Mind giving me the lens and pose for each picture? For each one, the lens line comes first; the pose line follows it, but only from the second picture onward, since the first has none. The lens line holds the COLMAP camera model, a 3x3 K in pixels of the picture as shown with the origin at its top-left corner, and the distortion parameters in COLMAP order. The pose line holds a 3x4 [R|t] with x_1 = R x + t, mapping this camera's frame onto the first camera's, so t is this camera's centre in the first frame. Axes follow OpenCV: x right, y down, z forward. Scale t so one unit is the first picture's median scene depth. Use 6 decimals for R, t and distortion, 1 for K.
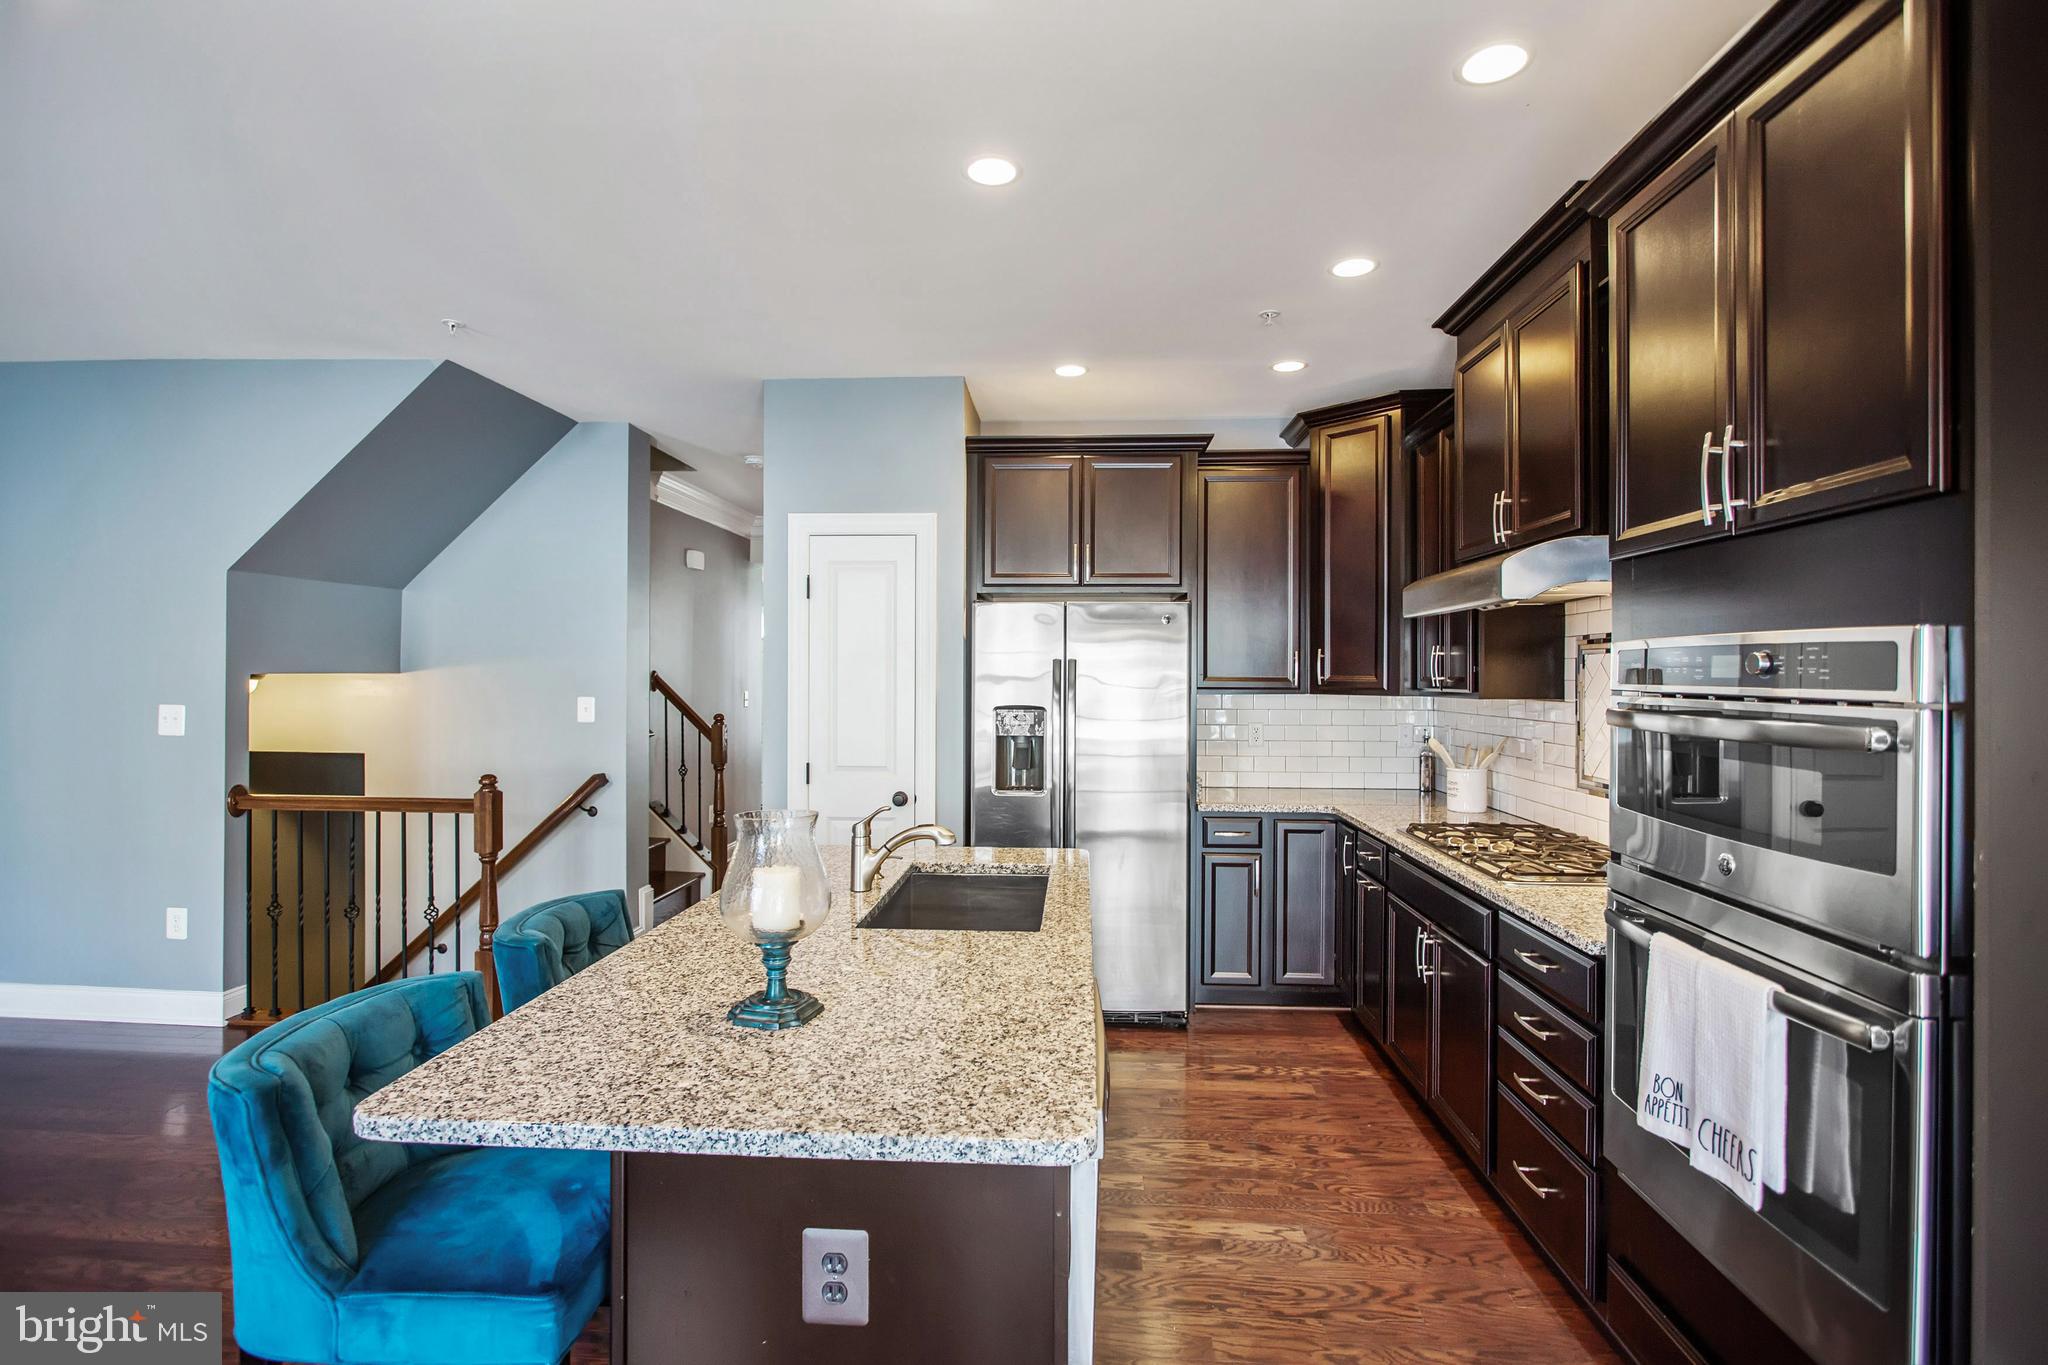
lens RADIAL K [[973.3, 0, 1024.0], [0, 973.3, 682.5], [0, 0, 1]] dist [-0.004575, -0.000136]
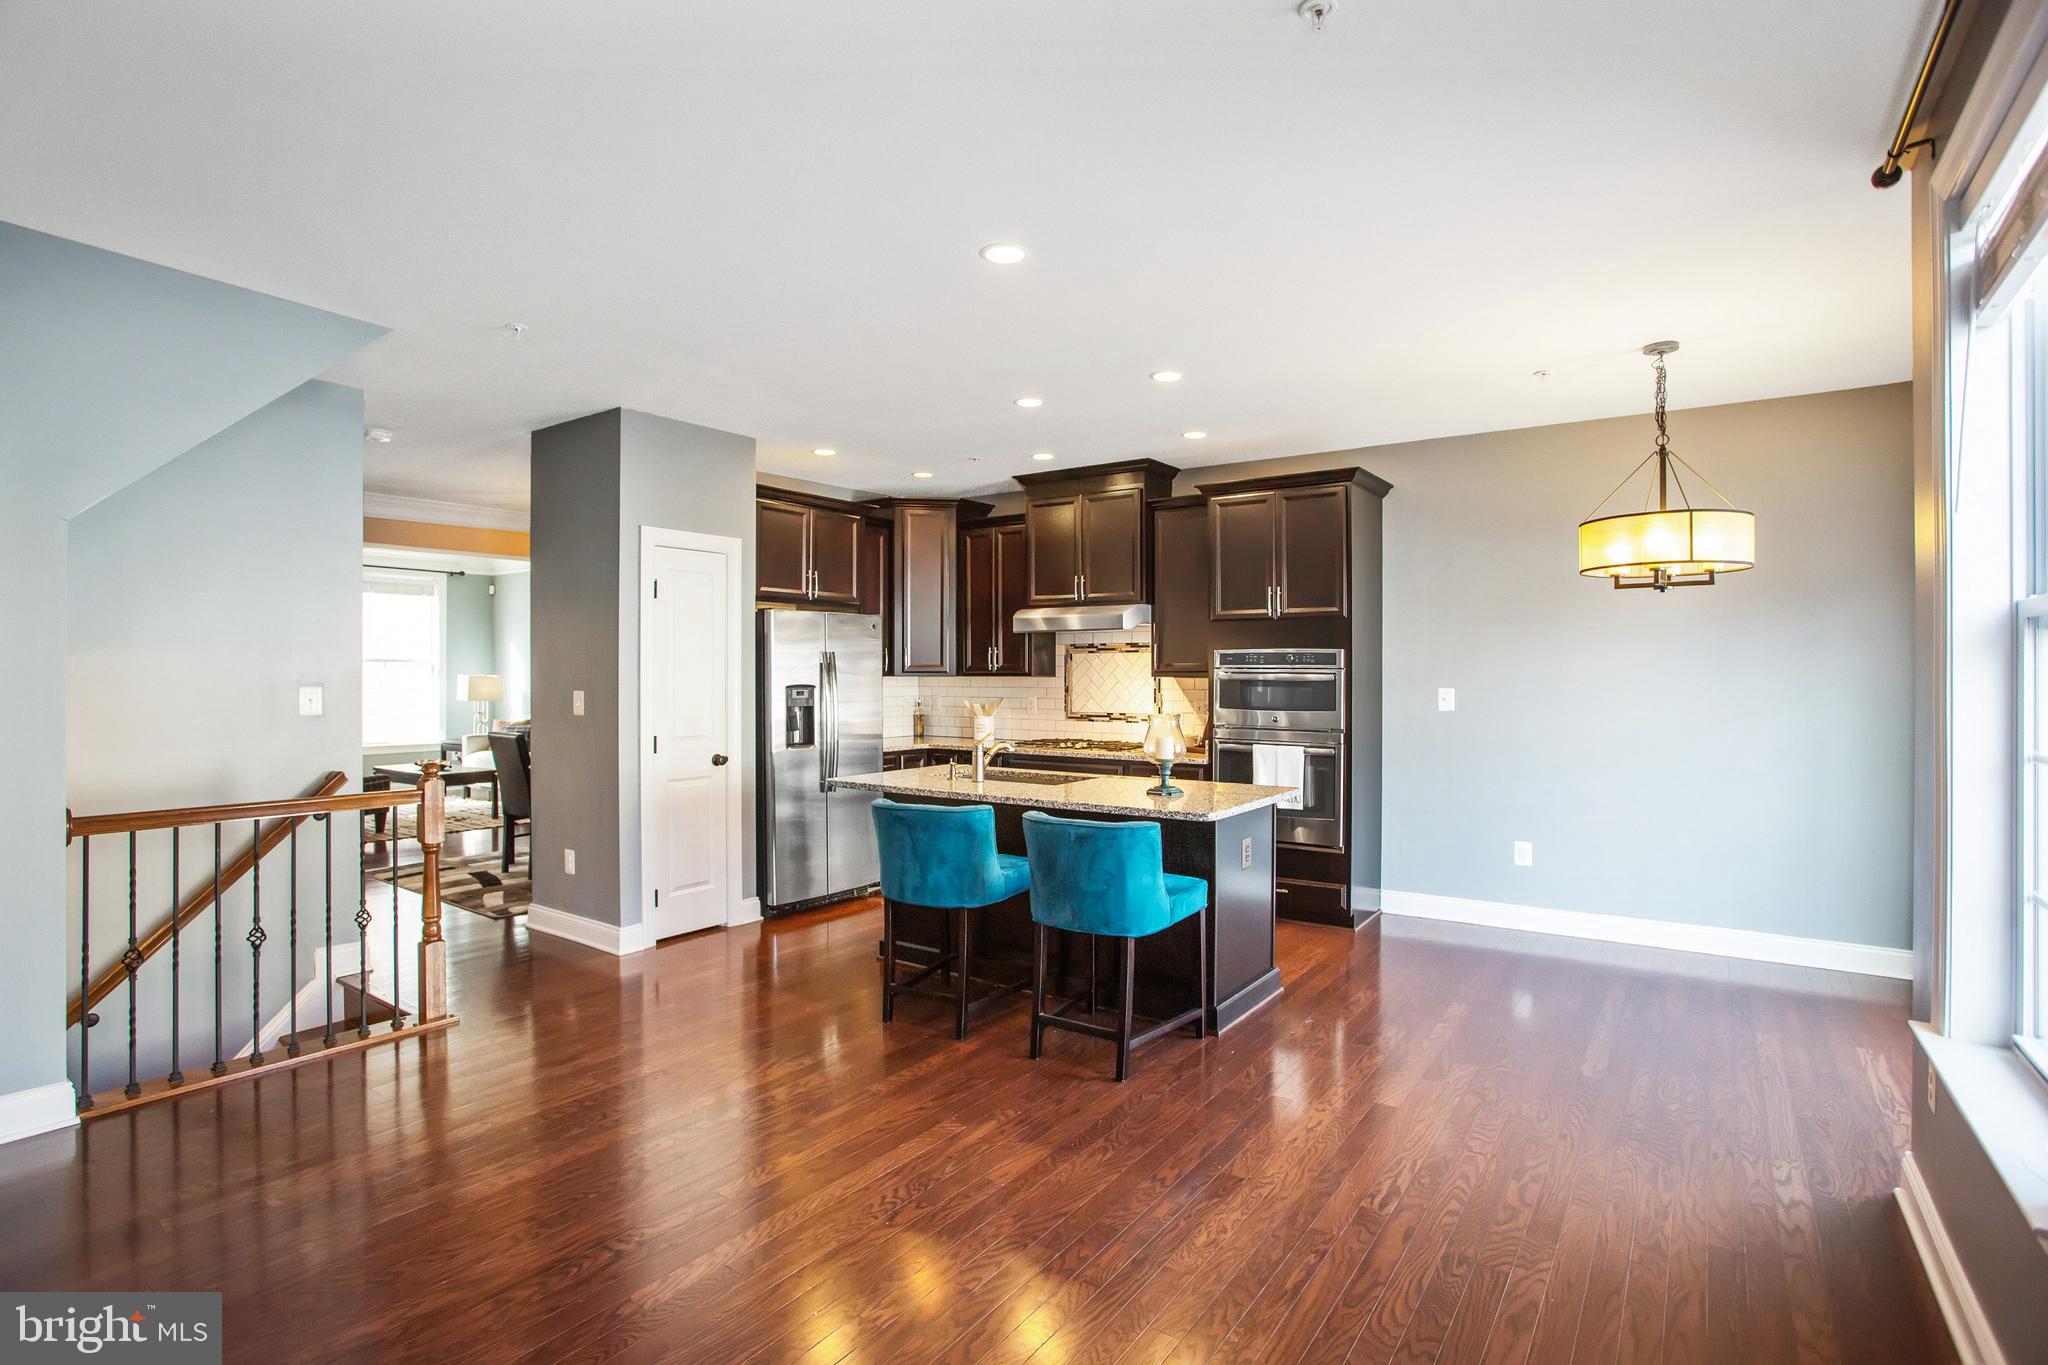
lens RADIAL K [[1004.3, 0, 1018.4], [0, 1004.3, 673.0], [0, 0, 1]] dist [-0.092513, -0.000053]
pose [[0.525711, -0.004055, 0.850654, -1.405742], [0.008571, 0.999963, -0.000531, 0.013827], [-0.850620, 0.007570, 0.525726, -0.023315]]
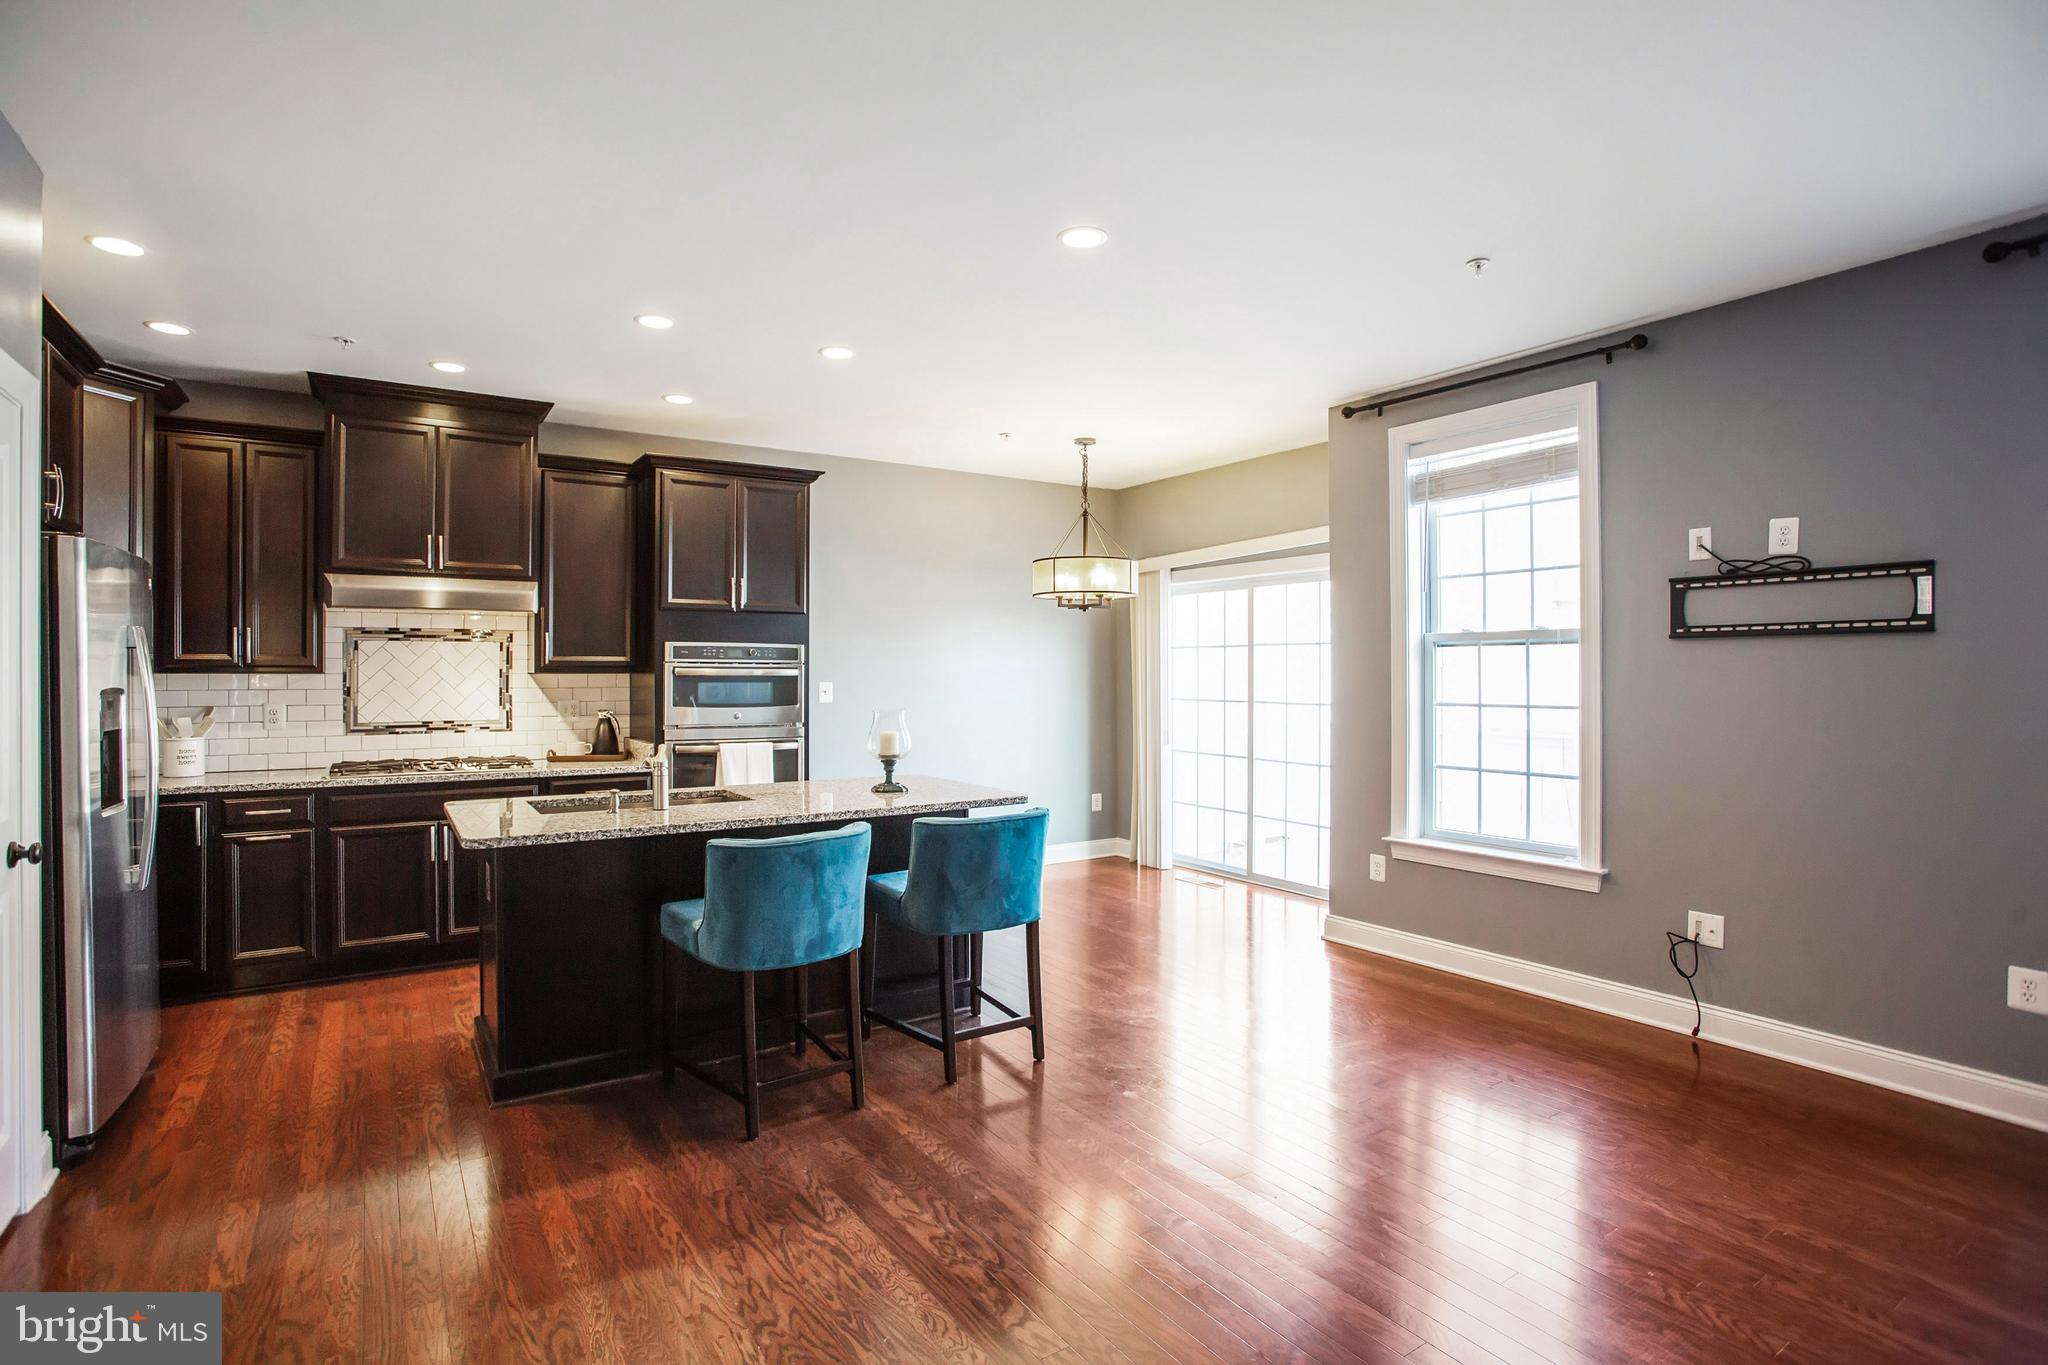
lens RADIAL K [[1007.8, 0, 1024.0], [0, 1007.8, 682.5], [0, 0, 1]] dist [-0.078487, 0.037896]
pose [[-0.605097, -0.012061, 0.796060, -1.306316], [0.003256, 0.999839, 0.017623, 0.012847], [-0.796145, 0.013255, -0.604961, 1.190548]]
